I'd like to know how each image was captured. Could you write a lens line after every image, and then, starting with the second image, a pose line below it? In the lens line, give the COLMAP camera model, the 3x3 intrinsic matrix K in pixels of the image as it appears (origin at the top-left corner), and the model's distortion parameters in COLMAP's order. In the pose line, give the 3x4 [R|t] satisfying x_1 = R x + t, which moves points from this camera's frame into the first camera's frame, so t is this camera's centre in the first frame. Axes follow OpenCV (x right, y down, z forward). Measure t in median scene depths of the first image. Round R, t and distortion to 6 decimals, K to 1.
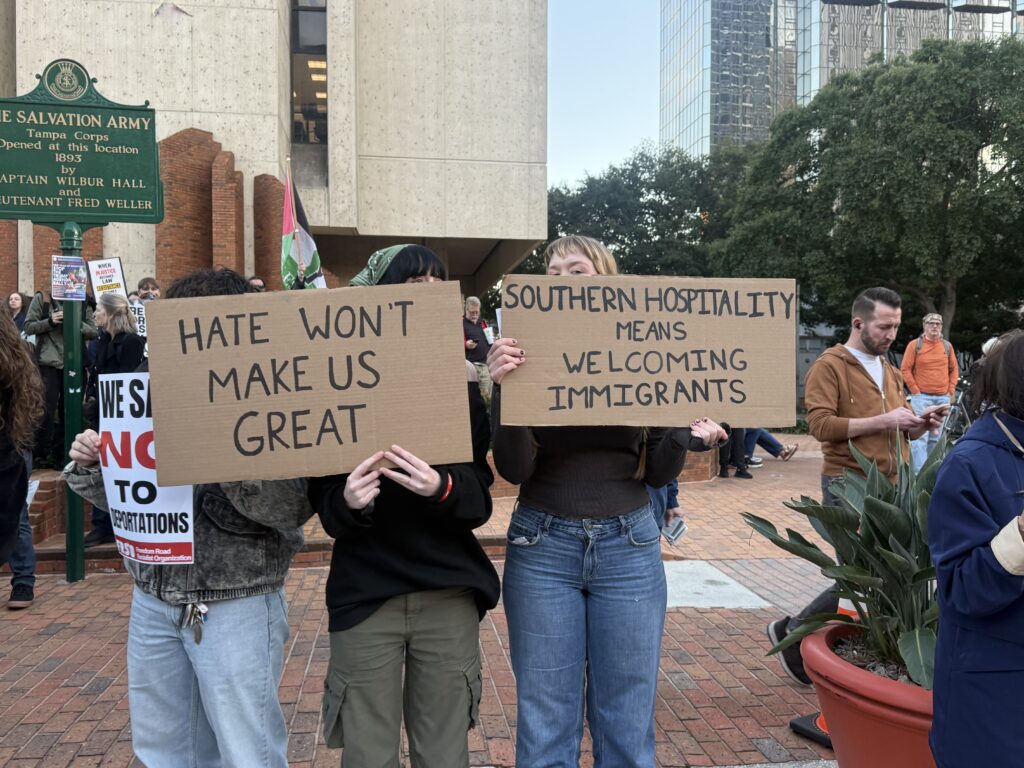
lens RADIAL K [[936.3, 0, 512.0], [0, 936.3, 384.0], [0, 0, 1]] dist [0.159664, -0.207334]
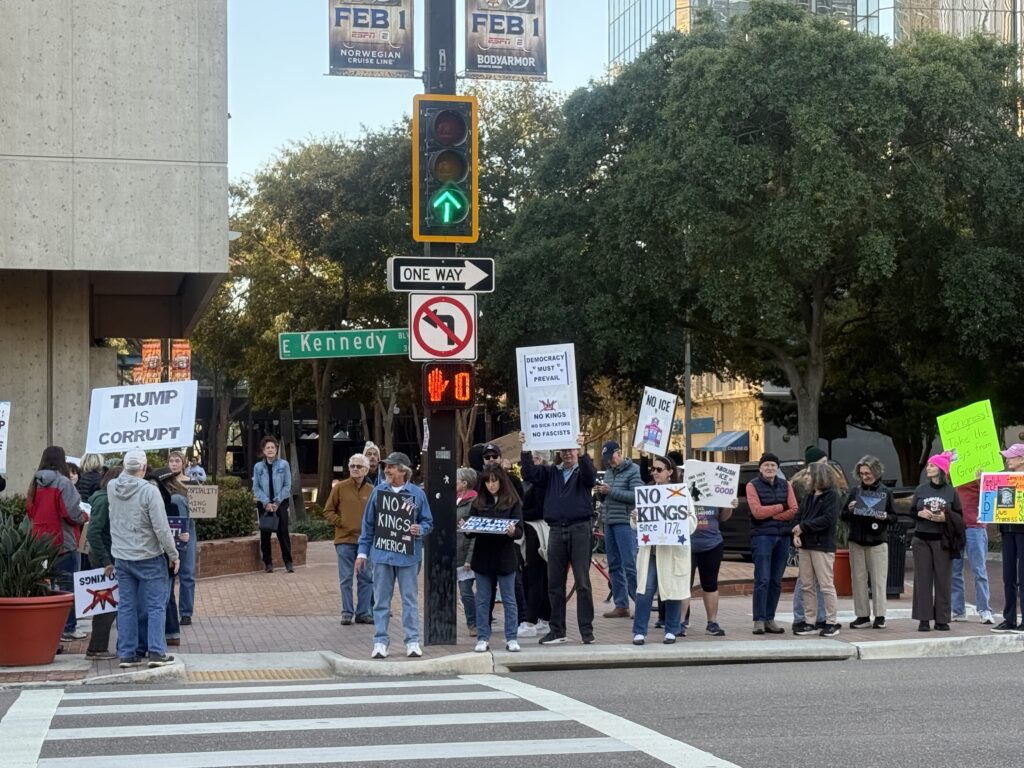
lens RADIAL K [[2006.0, 0, 512.0], [0, 2006.0, 384.0], [0, 0, 1]] dist [0.143188, 0.152360]
pose [[0.998062, -0.001776, 0.062209, 0.166575], [0.004508, 0.999030, -0.043804, -0.008970], [-0.062071, 0.043999, 0.997101, -0.511236]]
